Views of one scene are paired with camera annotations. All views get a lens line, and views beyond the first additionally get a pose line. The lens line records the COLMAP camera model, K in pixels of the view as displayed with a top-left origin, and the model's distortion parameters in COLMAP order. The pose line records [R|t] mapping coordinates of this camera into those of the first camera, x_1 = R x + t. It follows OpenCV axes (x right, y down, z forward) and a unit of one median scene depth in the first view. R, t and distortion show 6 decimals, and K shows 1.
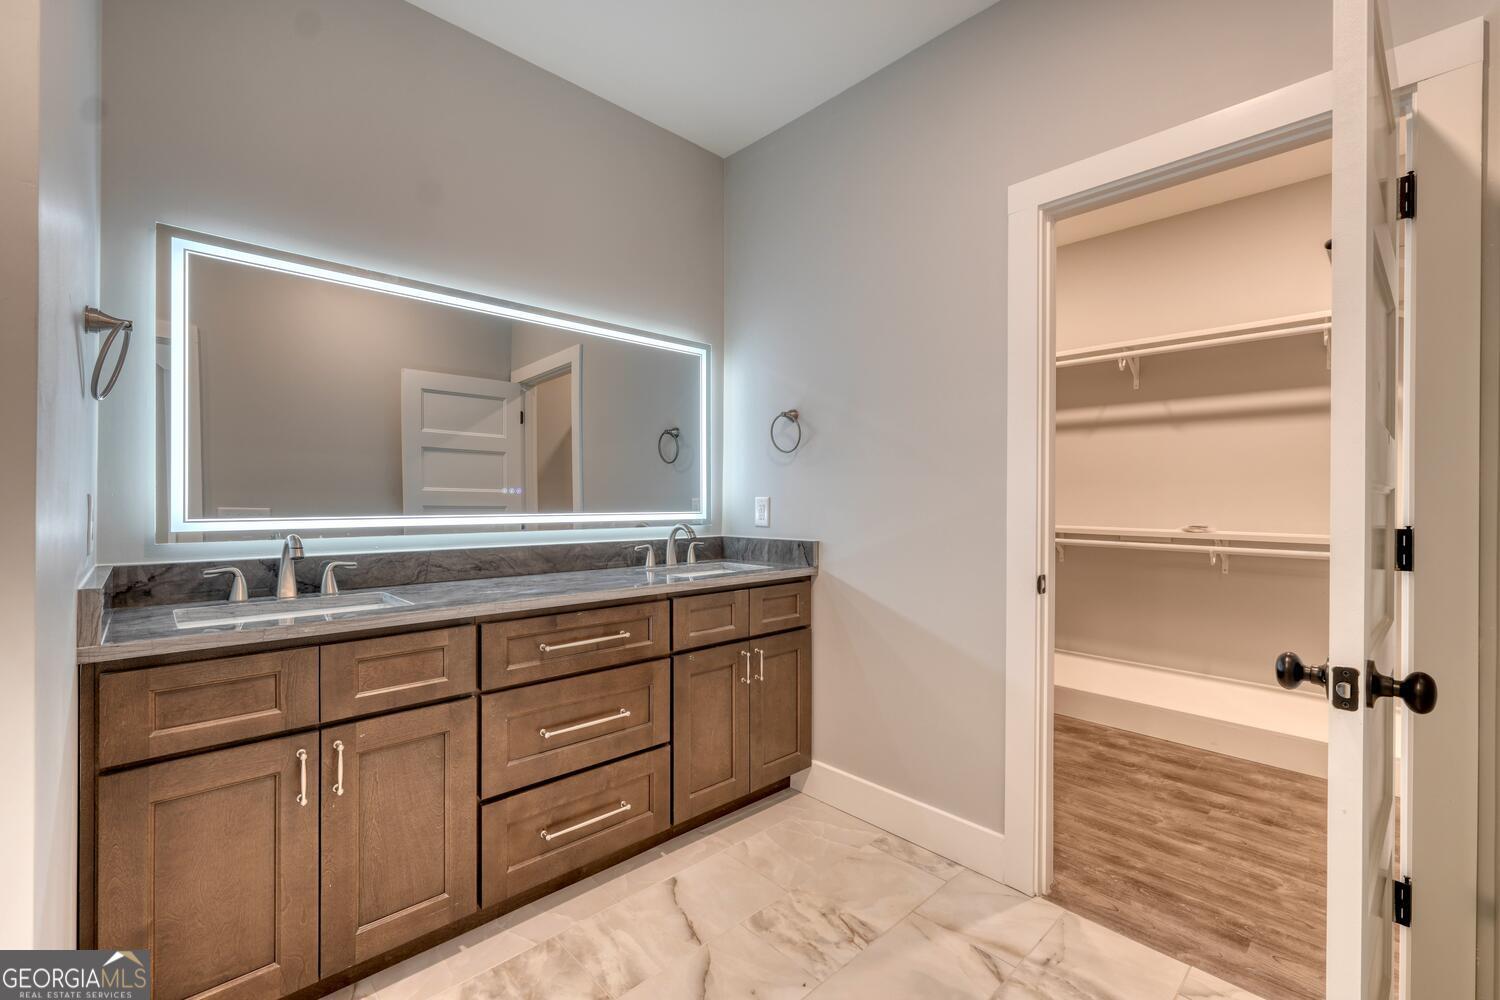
lens RADIAL K [[637.5, 0, 749.5], [0, 637.5, 501.8], [0, 0, 1]] dist [-0.009913, 0.006468]
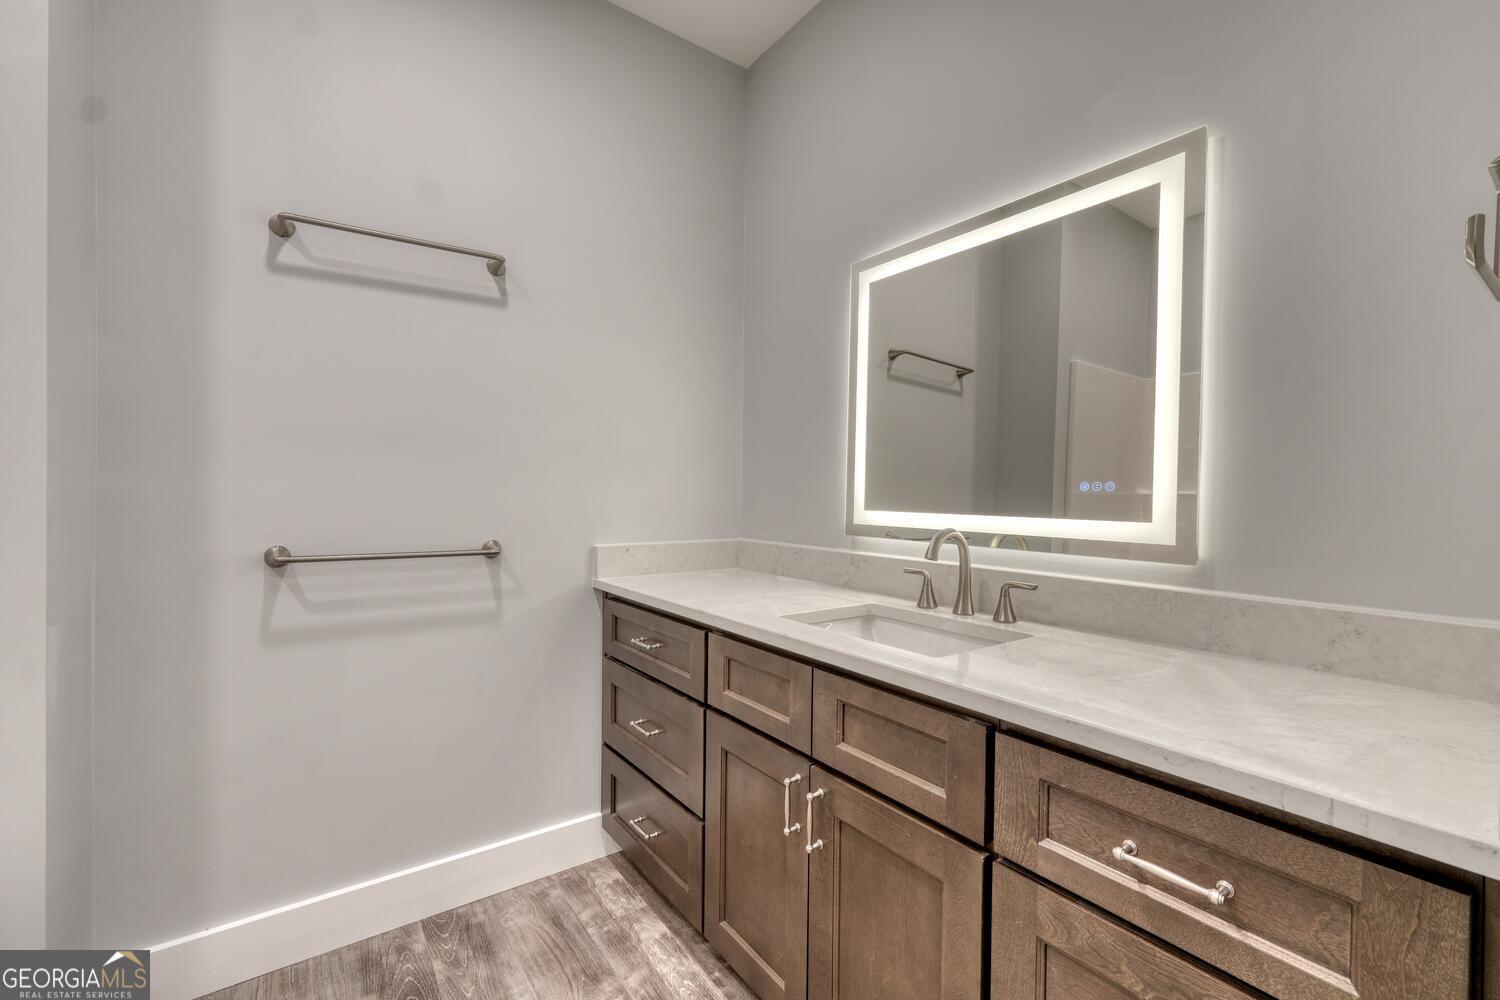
lens RADIAL K [[637.5, 0, 749.5], [0, 637.5, 501.8], [0, 0, 1]] dist [-0.009913, 0.006468]
pose [[-0.158121, 0.011242, -0.987356, 0.536945], [-0.006106, 0.999905, 0.012362, -0.007808], [0.987401, 0.007983, -0.158037, 1.034204]]
